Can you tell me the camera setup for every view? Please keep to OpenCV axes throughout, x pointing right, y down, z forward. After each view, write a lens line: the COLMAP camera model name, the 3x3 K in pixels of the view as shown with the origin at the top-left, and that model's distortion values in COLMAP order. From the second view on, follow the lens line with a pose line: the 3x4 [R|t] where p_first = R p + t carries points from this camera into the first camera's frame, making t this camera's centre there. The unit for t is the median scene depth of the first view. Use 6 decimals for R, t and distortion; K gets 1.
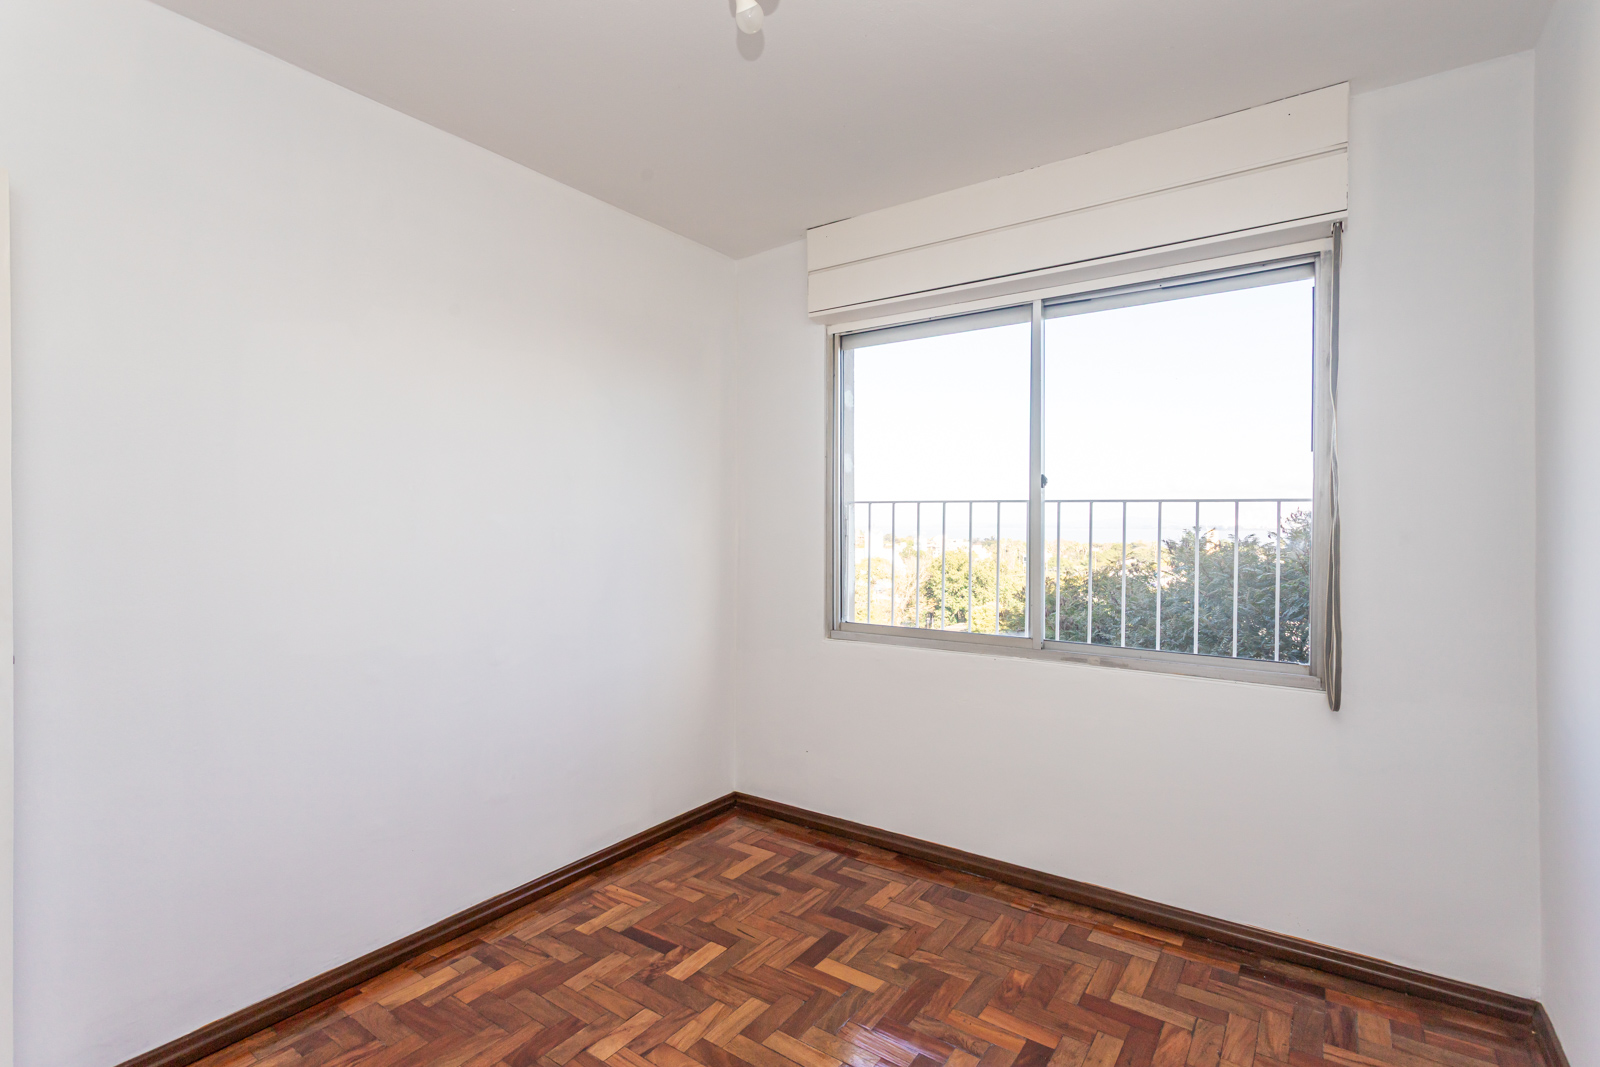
lens RADIAL K [[759.5, 0, 786.2], [0, 759.5, 521.0], [0, 0, 1]] dist [-0.001165, 0.002865]
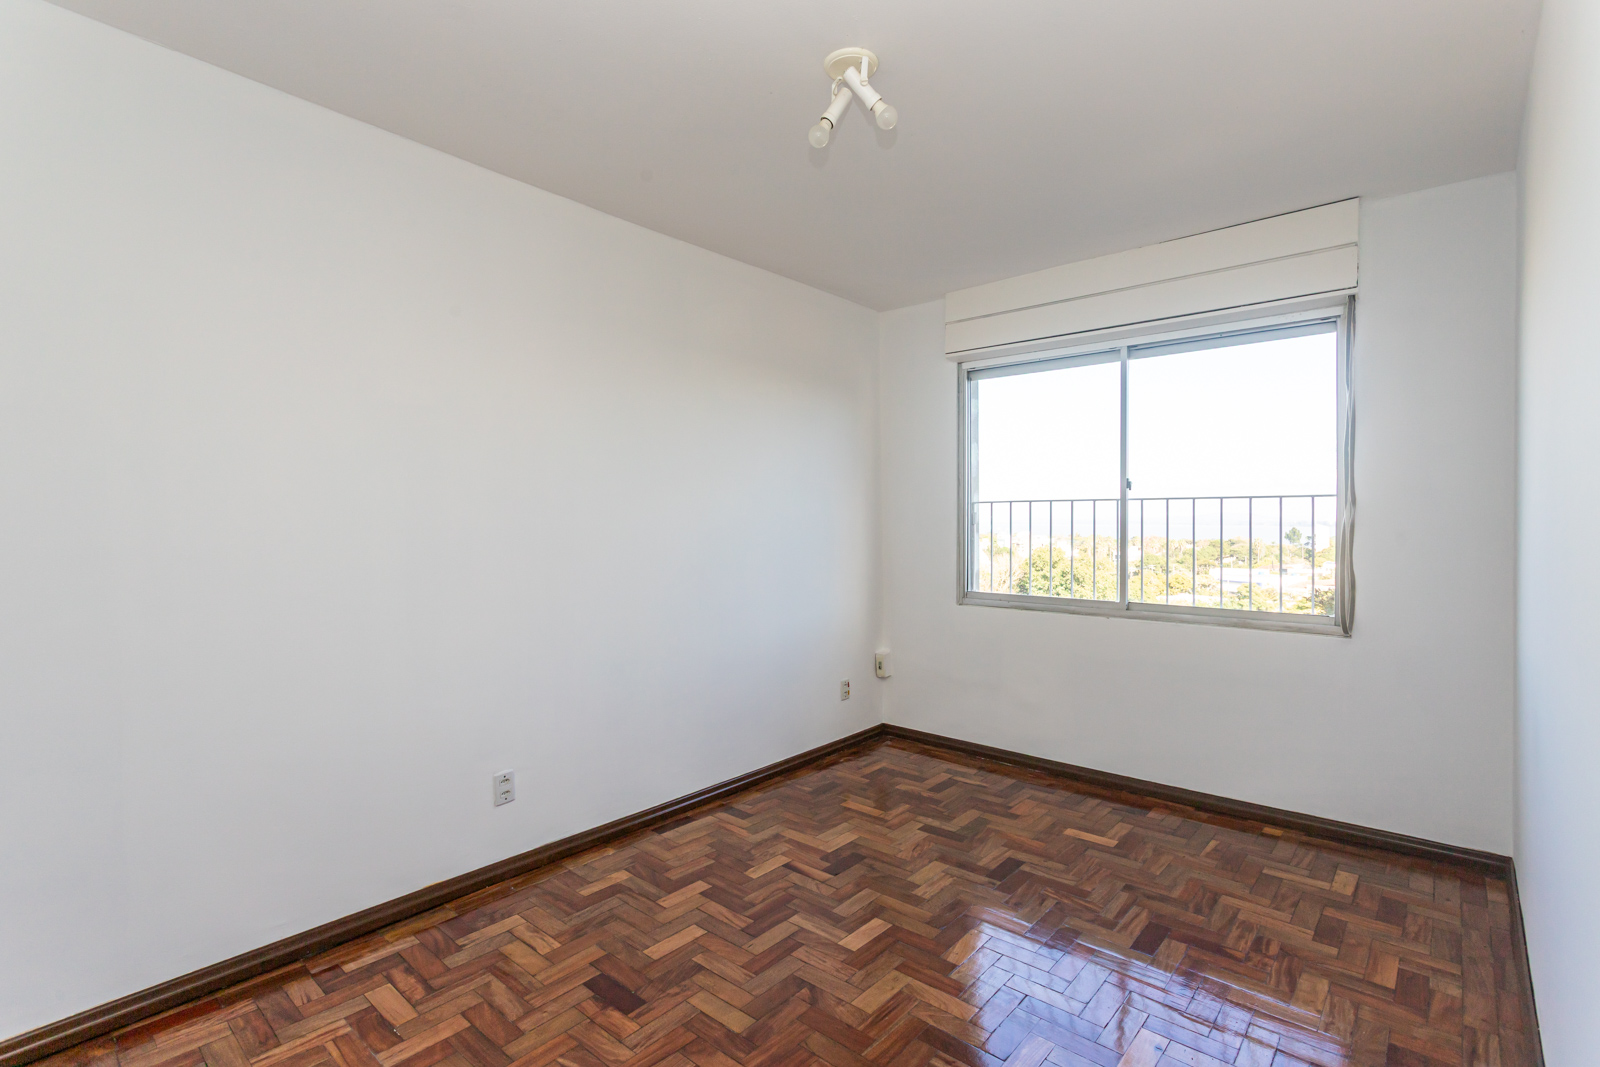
lens RADIAL K [[759.5, 0, 803.3], [0, 759.5, 531.4], [0, 0, 1]] dist [-0.001165, 0.002865]
pose [[0.995567, 0.000585, -0.094052, -0.088779], [0.000903, 0.999875, 0.015773, 0.007391], [0.094050, -0.015788, 0.995442, -0.323847]]
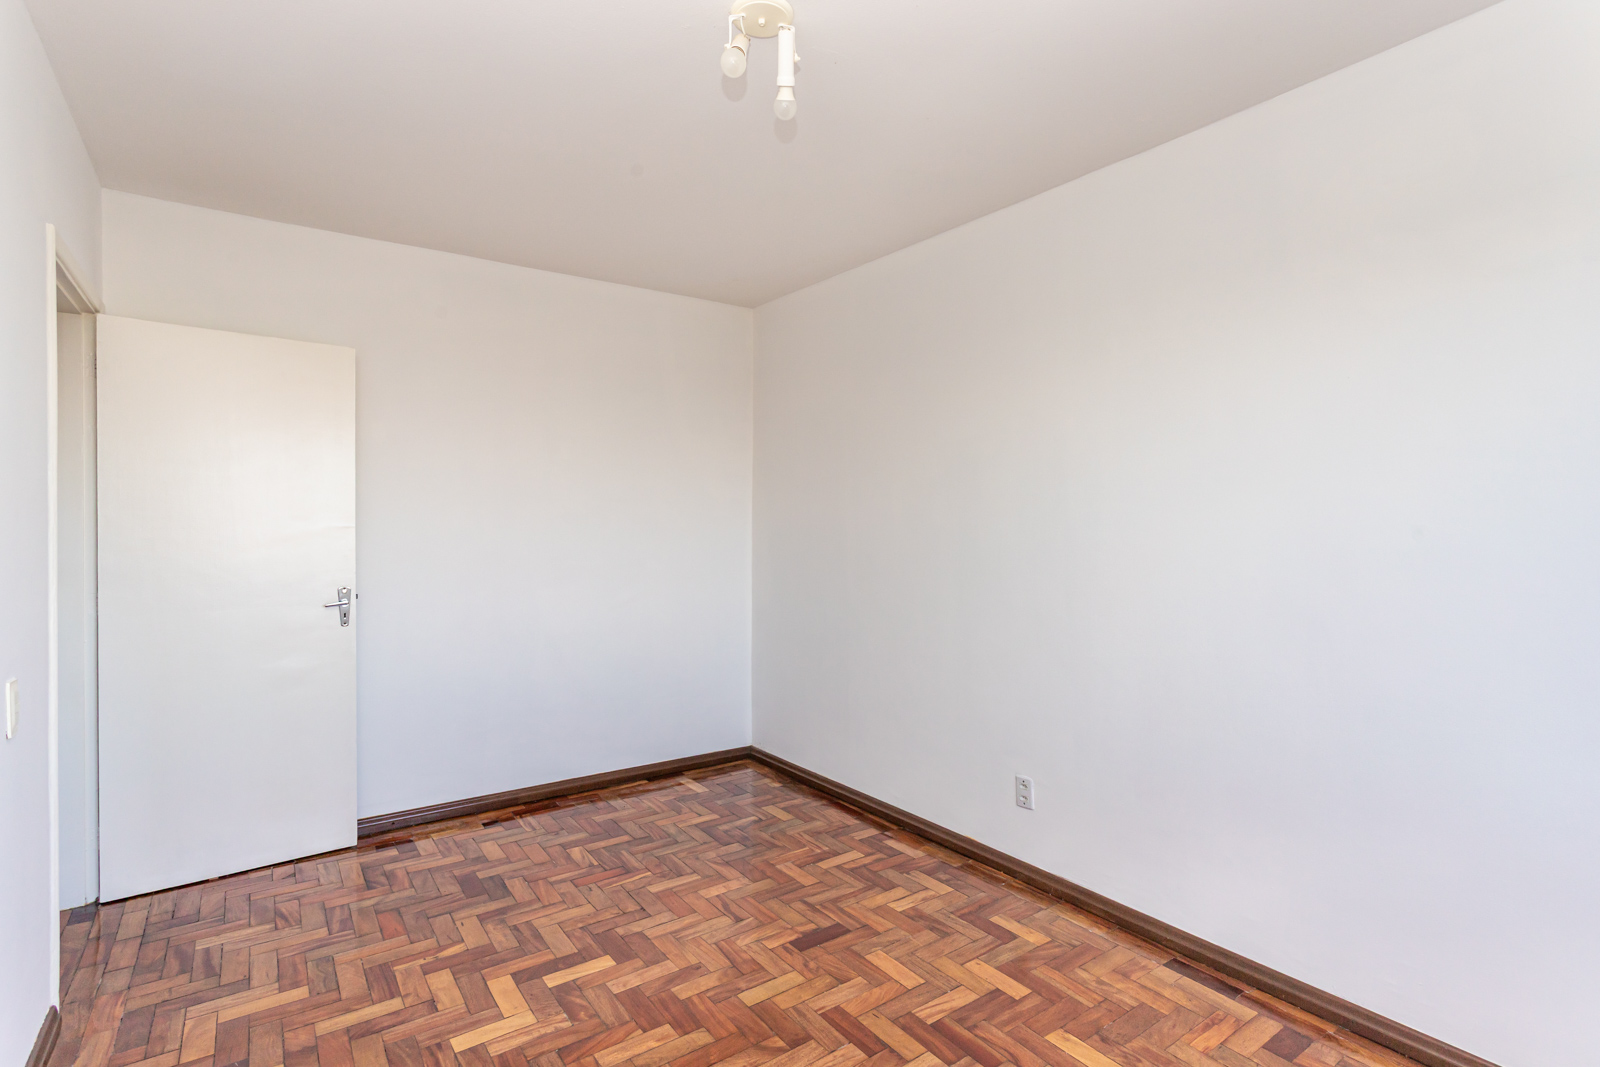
lens RADIAL K [[759.5, 0, 812.1], [0, 759.5, 533.7], [0, 0, 1]] dist [-0.001165, 0.002865]
pose [[-0.305753, 0.000725, -0.952111, 0.415808], [-0.008512, 0.999958, 0.003494, 0.007660], [0.952073, 0.009173, -0.305734, 0.526765]]
